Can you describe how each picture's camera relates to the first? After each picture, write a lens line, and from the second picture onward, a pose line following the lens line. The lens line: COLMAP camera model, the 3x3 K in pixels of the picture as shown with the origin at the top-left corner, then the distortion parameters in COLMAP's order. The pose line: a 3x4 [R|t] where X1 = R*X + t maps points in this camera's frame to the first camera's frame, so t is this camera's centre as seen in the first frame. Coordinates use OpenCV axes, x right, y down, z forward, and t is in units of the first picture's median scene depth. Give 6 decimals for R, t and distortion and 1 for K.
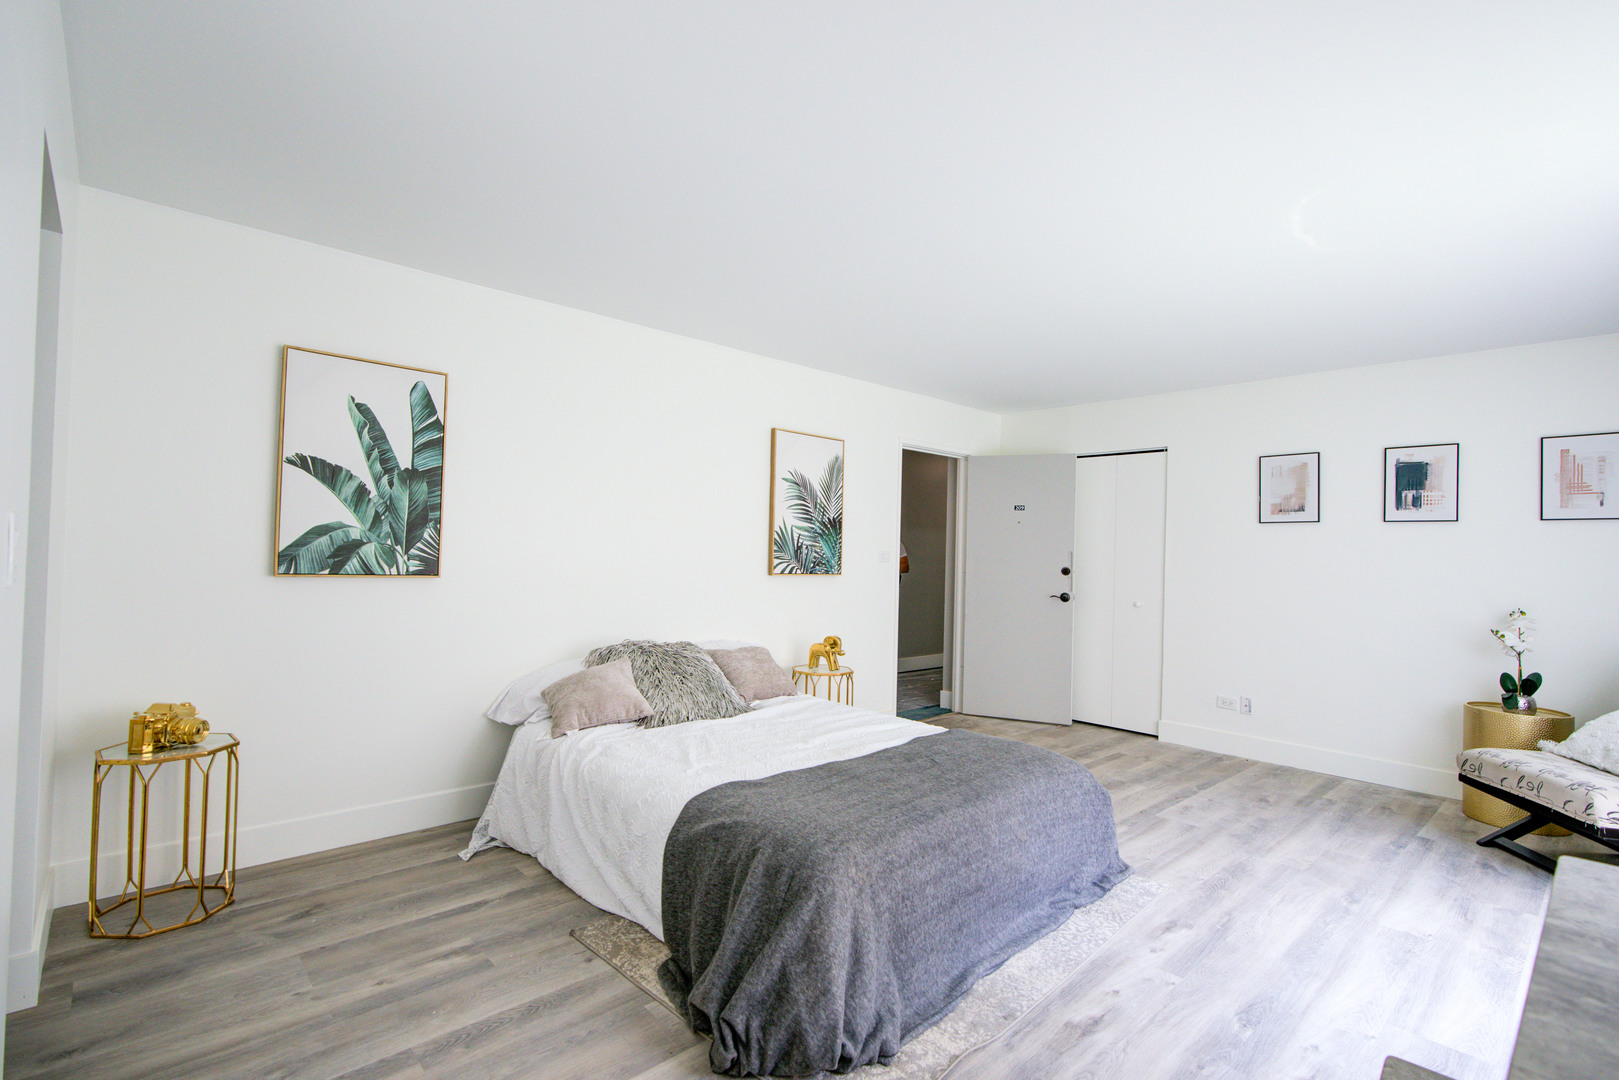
lens RADIAL K [[757.8, 0, 809.5], [0, 757.8, 540.0], [0, 0, 1]] dist [0.000084, 0.000532]
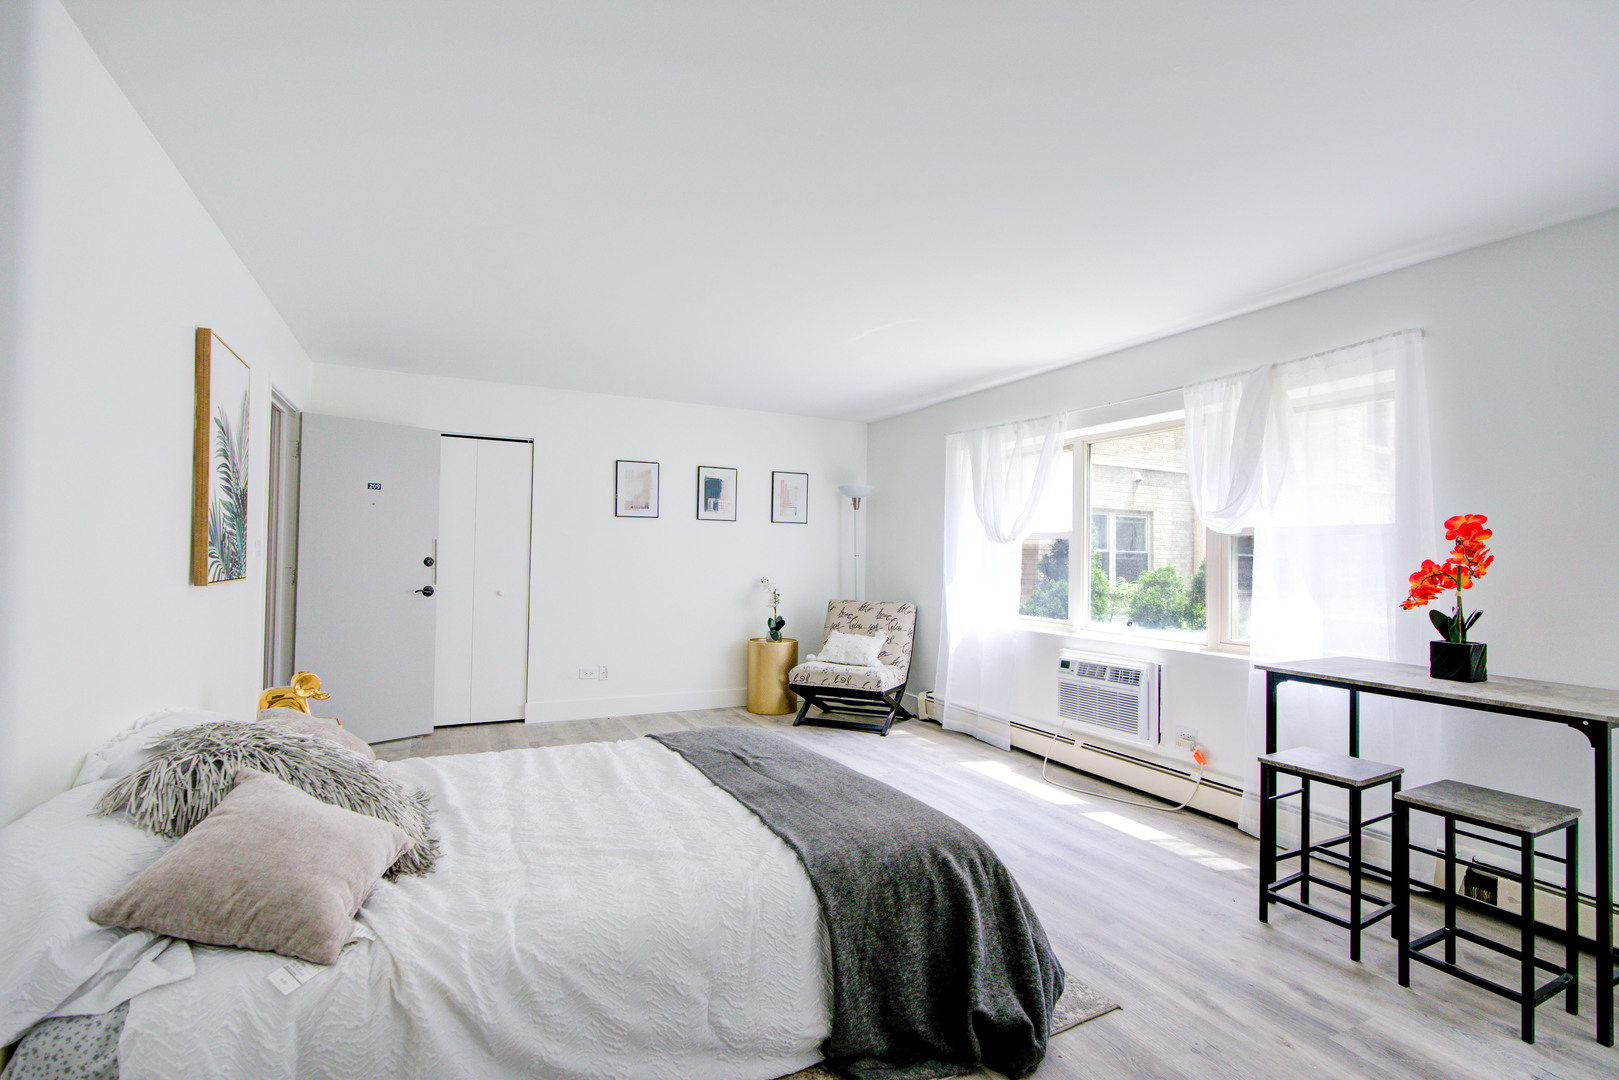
lens RADIAL K [[757.8, 0, 809.5], [0, 757.8, 540.0], [0, 0, 1]] dist [0.000084, 0.000532]
pose [[0.289647, -0.002020, 0.957131, -0.485444], [-0.024636, 0.999651, 0.009565, -0.005000], [-0.956816, -0.026350, 0.289496, 0.394295]]
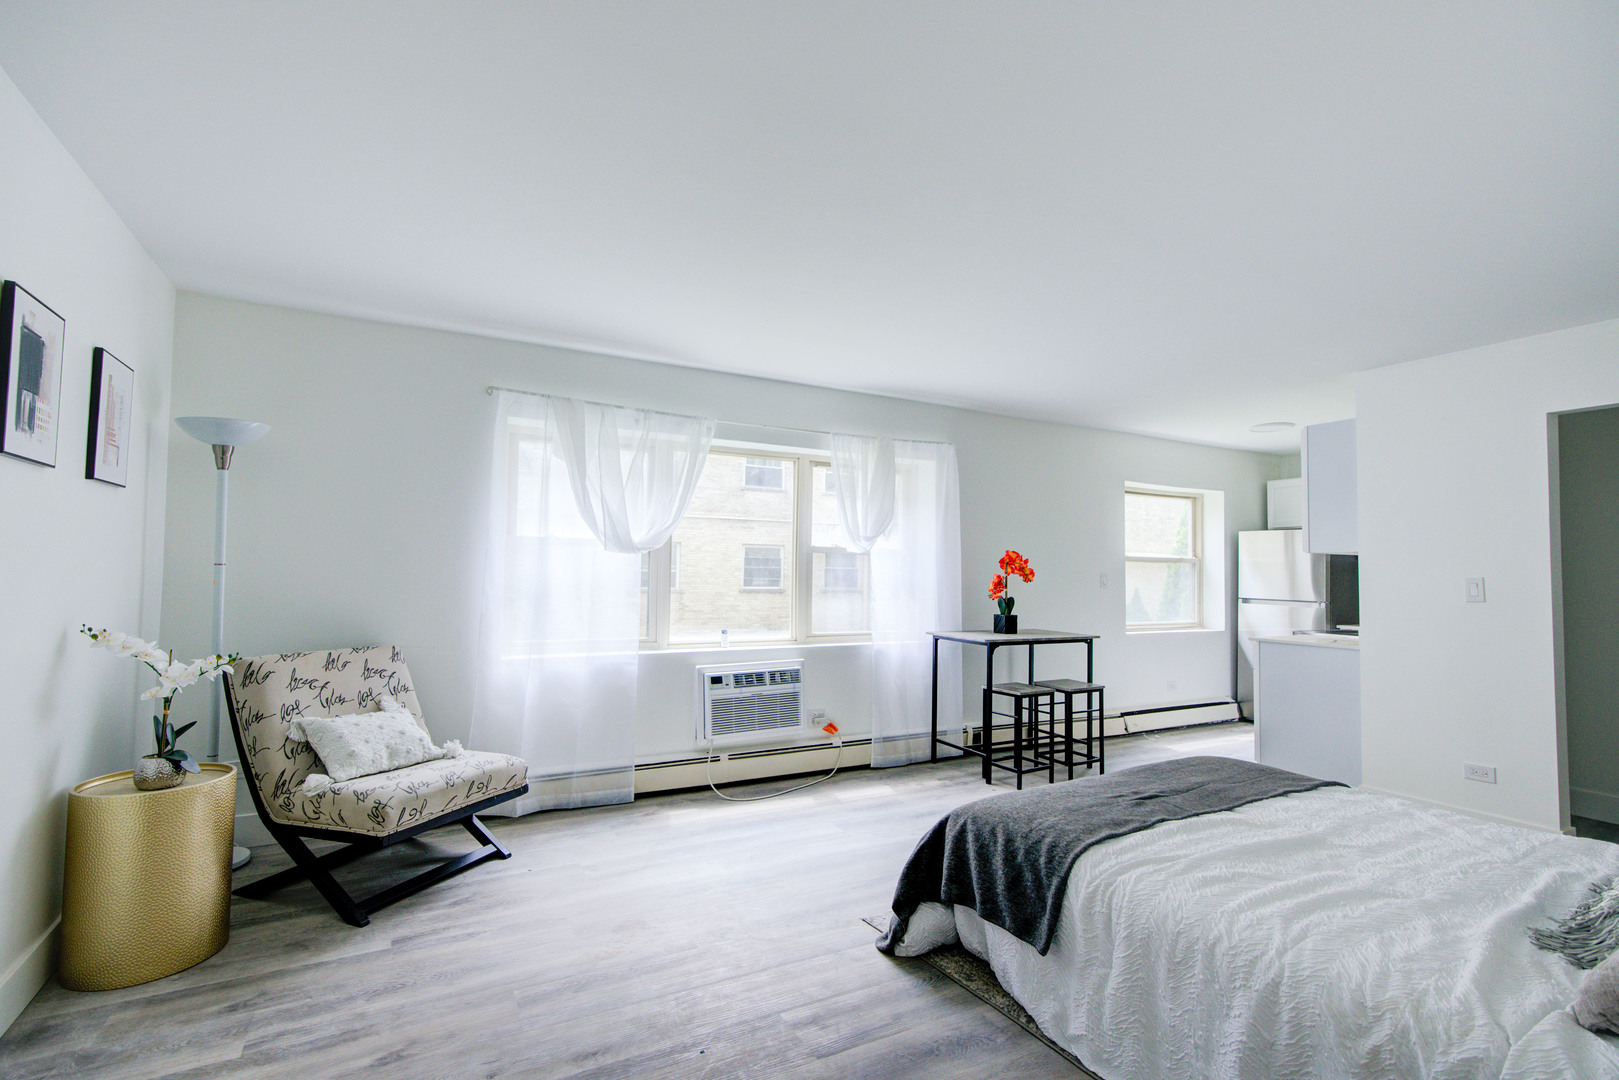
lens RADIAL K [[757.8, 0, 809.5], [0, 757.8, 540.0], [0, 0, 1]] dist [0.000084, 0.000532]
pose [[-0.968242, -0.028684, 0.248363, 0.206208], [-0.043269, 0.997632, -0.053466, 0.027352], [-0.246242, -0.062514, -0.967190, 1.259366]]
